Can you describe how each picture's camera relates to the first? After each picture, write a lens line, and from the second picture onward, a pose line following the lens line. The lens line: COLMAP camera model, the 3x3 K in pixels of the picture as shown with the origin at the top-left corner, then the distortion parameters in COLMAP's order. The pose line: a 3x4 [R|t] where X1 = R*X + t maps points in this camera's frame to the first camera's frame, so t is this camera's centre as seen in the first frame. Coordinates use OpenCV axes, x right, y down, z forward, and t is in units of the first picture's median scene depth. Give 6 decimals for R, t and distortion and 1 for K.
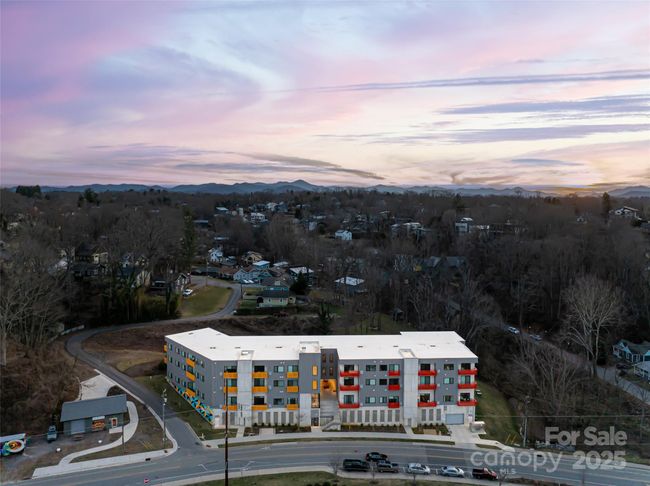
lens RADIAL K [[428.7, 0, 324.2], [0, 428.7, 242.9], [0, 0, 1]] dist [-0.033379, 0.003040]
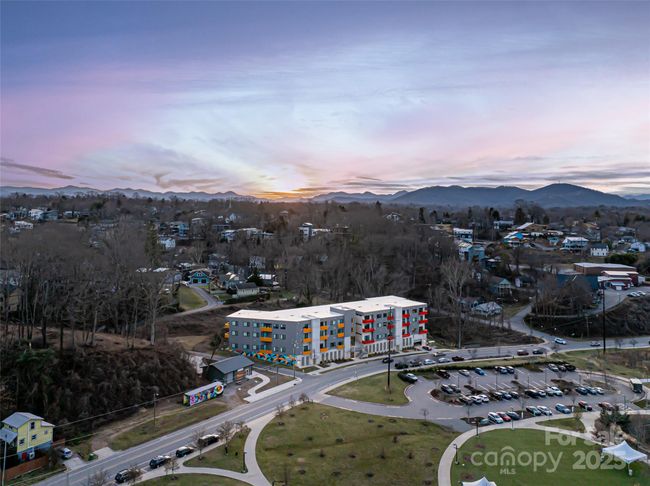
lens RADIAL K [[428.7, 0, 326.2], [0, 428.7, 242.7], [0, 0, 1]] dist [-0.033379, 0.003040]
pose [[0.875225, -0.033541, 0.482552, -0.821267], [0.041253, 0.999134, -0.005376, 0.020302], [-0.481954, 0.024612, 0.875851, -0.307311]]
